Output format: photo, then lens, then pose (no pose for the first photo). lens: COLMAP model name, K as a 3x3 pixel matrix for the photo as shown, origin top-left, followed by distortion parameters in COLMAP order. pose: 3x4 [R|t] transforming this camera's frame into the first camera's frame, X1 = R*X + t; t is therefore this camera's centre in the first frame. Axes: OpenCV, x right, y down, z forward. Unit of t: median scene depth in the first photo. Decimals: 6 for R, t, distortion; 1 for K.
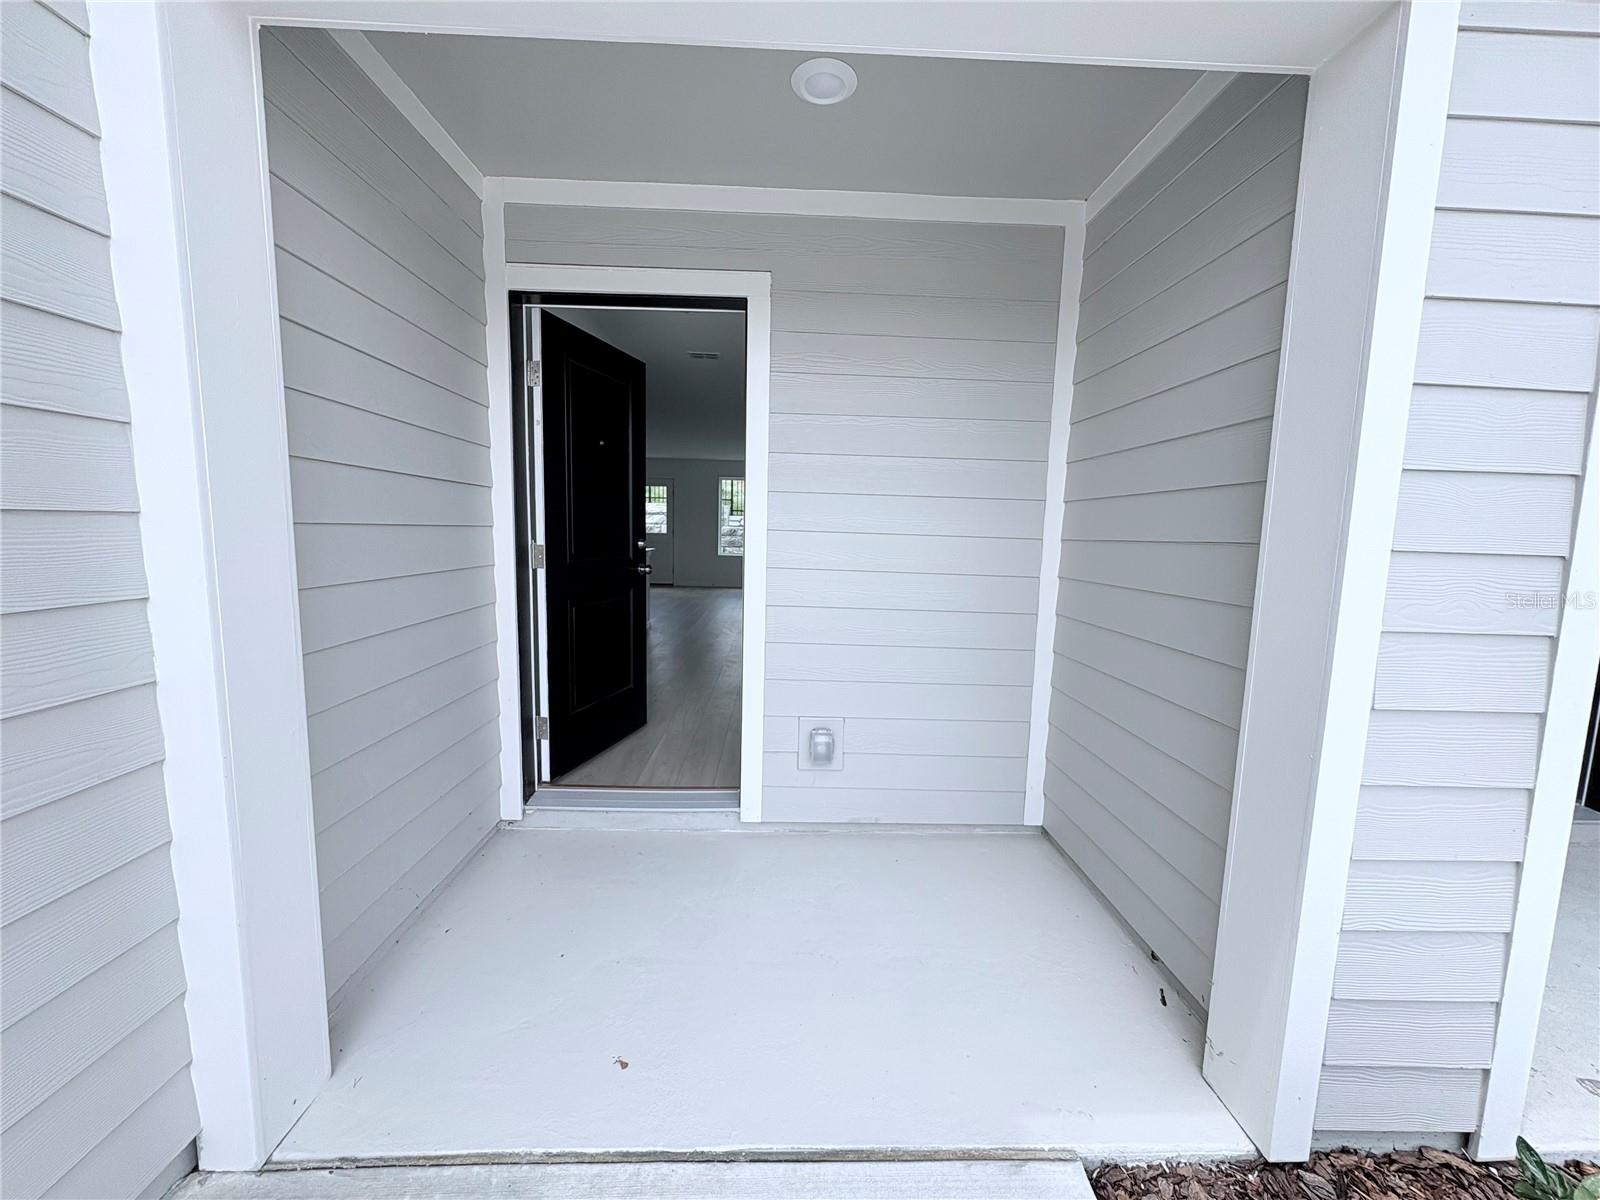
lens RADIAL K [[639.9, 0, 800.0], [0, 639.9, 600.0], [0, 0, 1]] dist [0.001875, 0.000051]
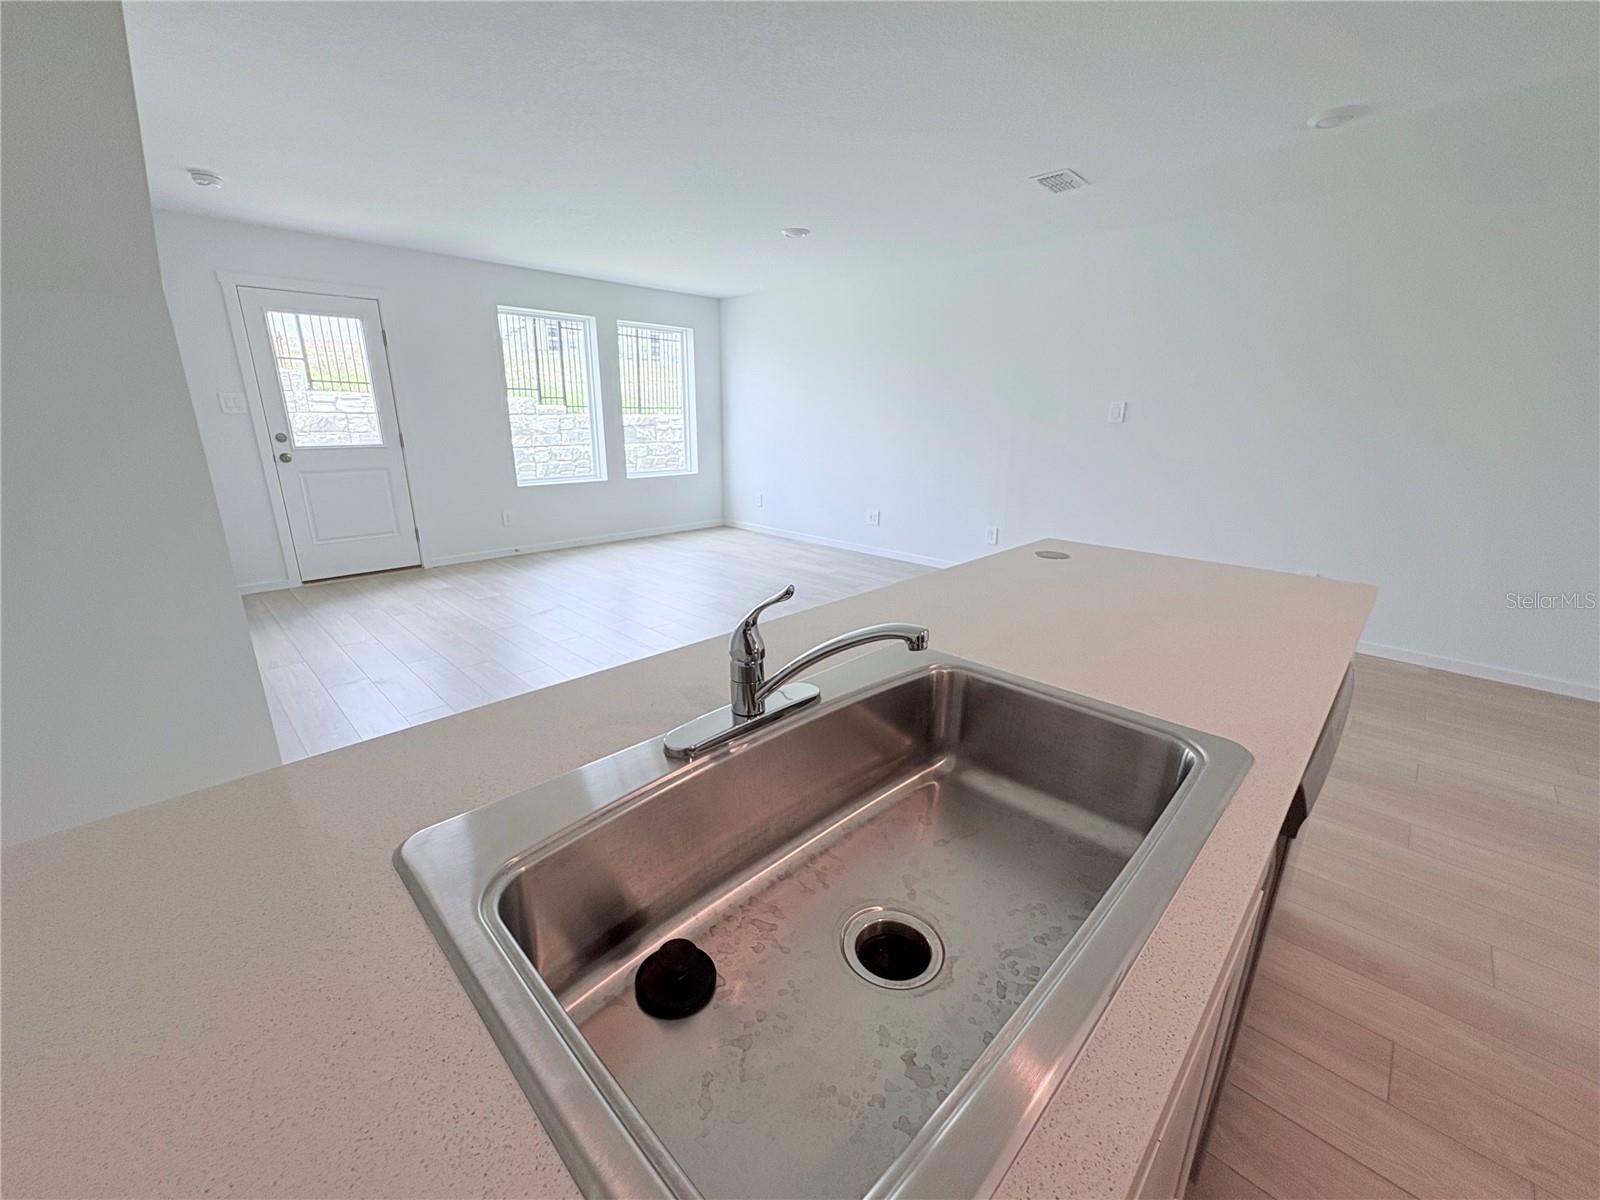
lens RADIAL K [[639.9, 0, 800.0], [0, 639.9, 600.0], [0, 0, 1]] dist [0.001875, 0.000051]
pose [[0.719763, -0.215834, 0.659816, -0.208864], [0.090475, 0.971500, 0.219095, -0.049069], [-0.688299, -0.098000, 0.718777, 0.367465]]
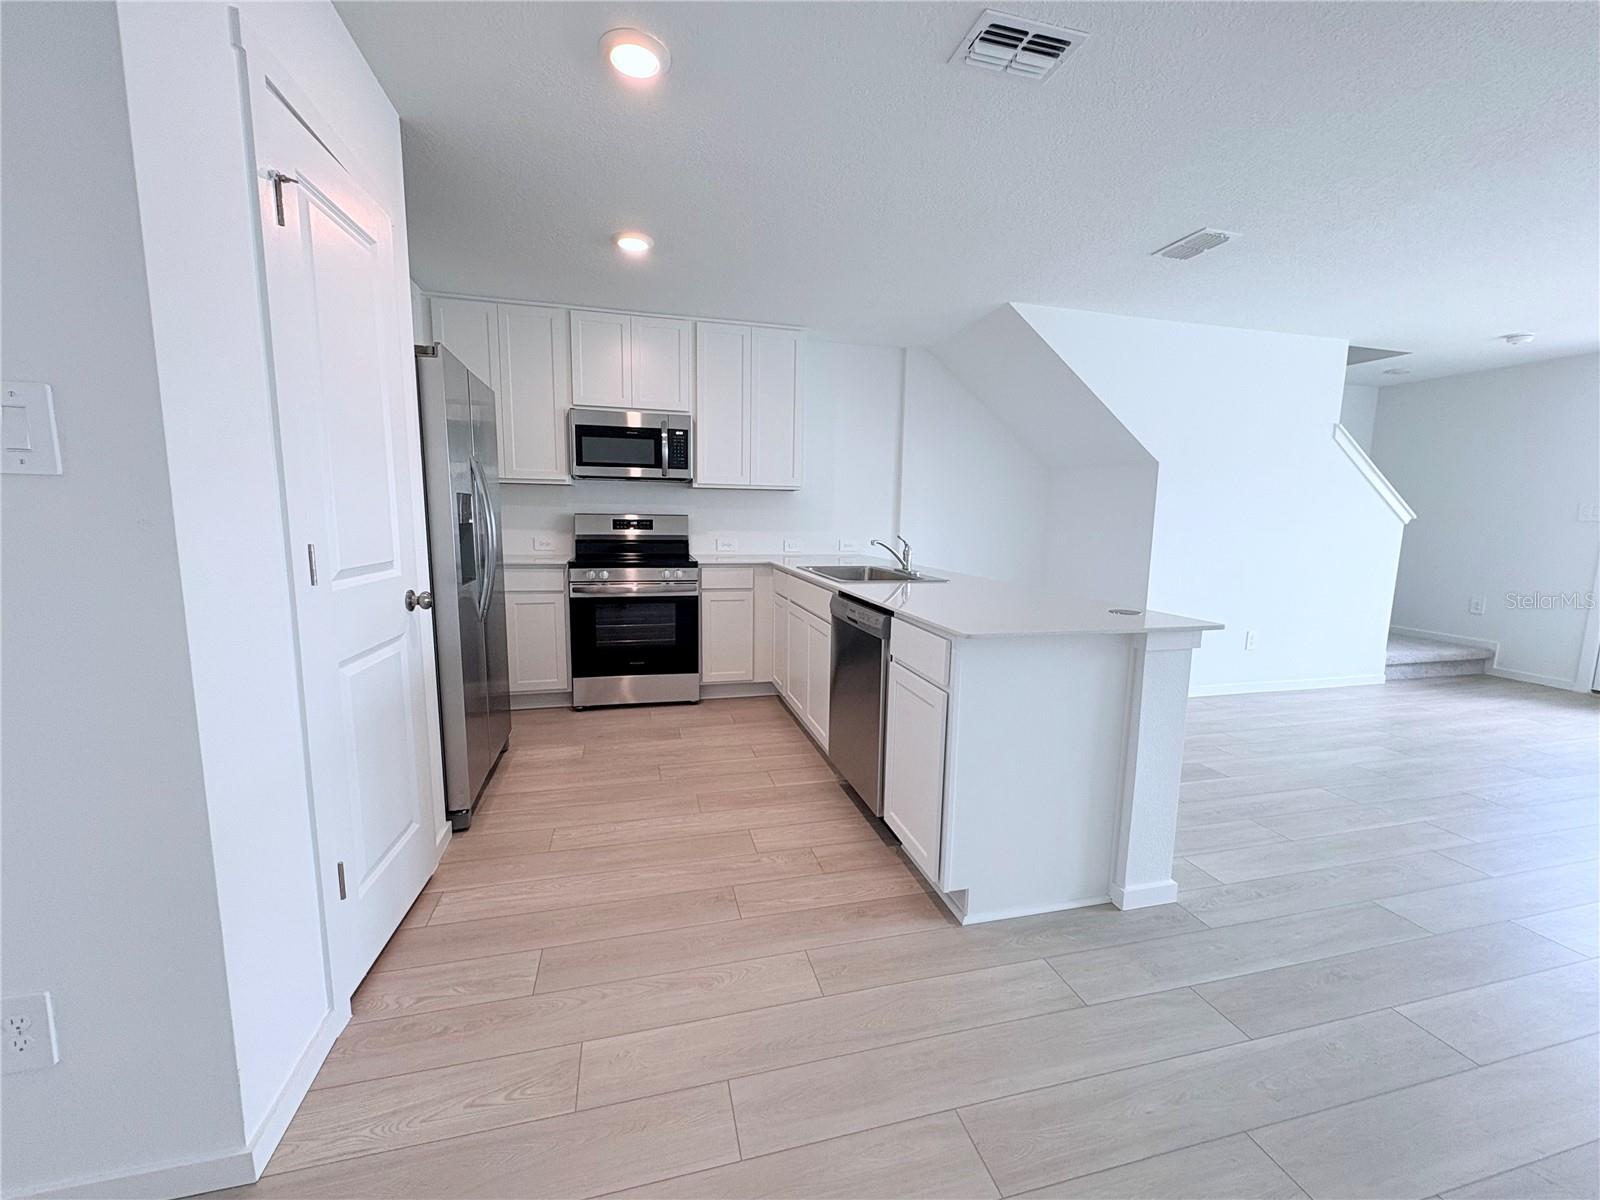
lens RADIAL K [[639.9, 0, 800.0], [0, 639.9, 600.0], [0, 0, 1]] dist [0.001875, 0.000051]
pose [[0.227488, 0.109615, -0.967592, -0.012017], [-0.125759, 0.988630, 0.082432, -0.033996], [0.965626, 0.102931, 0.238687, 0.331074]]
